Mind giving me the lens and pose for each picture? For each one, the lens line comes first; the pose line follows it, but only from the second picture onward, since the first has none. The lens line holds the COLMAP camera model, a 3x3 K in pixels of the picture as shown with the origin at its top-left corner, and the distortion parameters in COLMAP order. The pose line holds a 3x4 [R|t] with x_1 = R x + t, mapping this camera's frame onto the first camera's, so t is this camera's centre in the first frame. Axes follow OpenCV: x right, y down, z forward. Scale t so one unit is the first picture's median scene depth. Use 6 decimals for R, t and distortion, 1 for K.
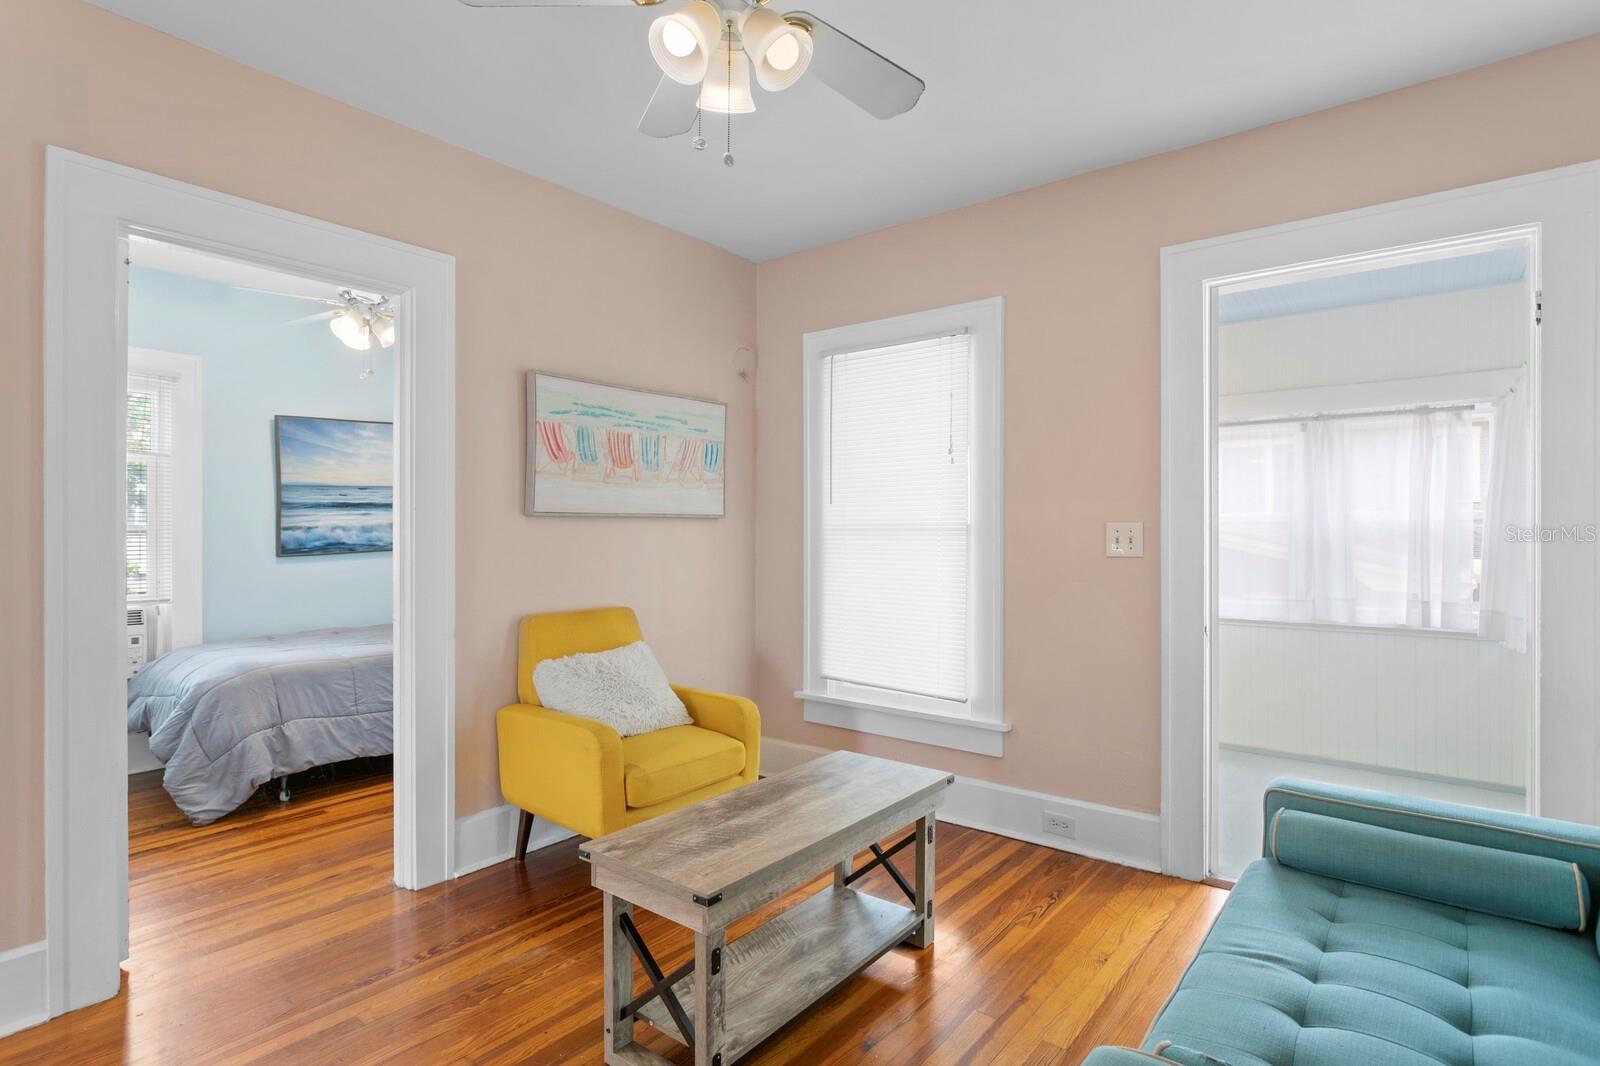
lens RADIAL K [[822.5, 0, 798.6], [0, 822.5, 532.1], [0, 0, 1]] dist [0.003361, 0.001163]
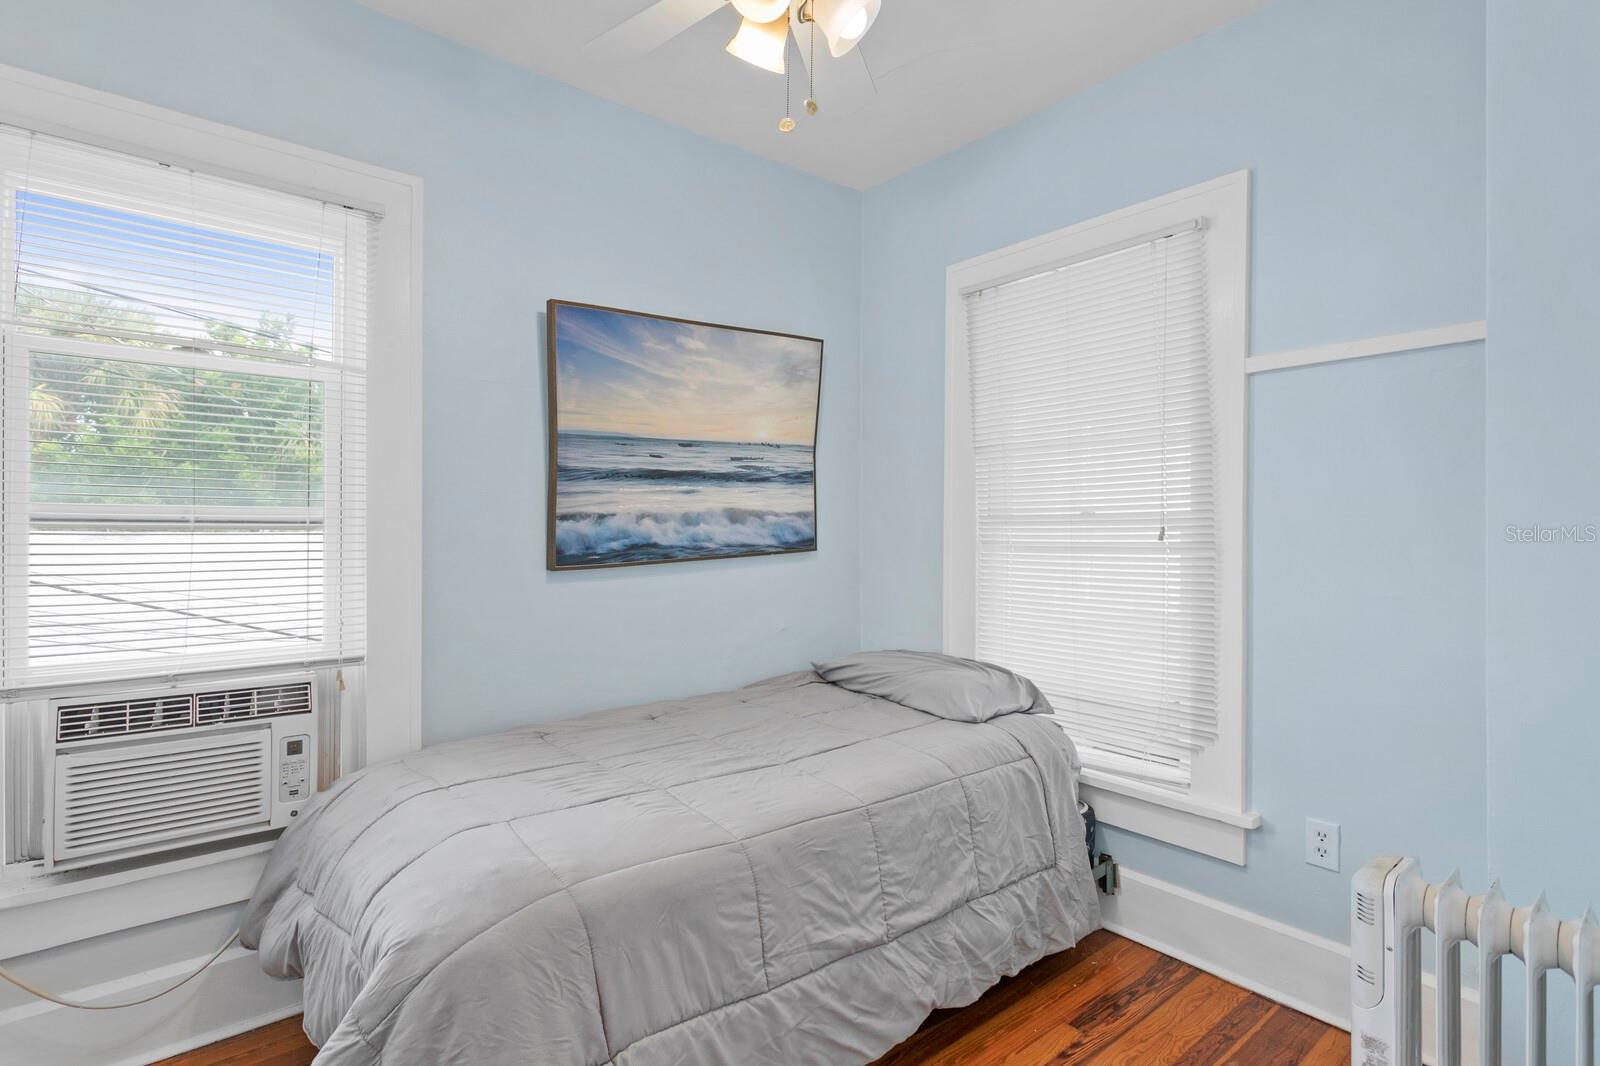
lens RADIAL K [[771.7, 0, 798.6], [0, 771.7, 527.4], [0, 0, 1]] dist [0.007485, 0.001112]
pose [[0.983097, 0.005668, -0.183000, -0.380674], [-0.005271, 0.999983, 0.002655, 0.000231], [0.183012, -0.001646, 0.983109, 0.535658]]
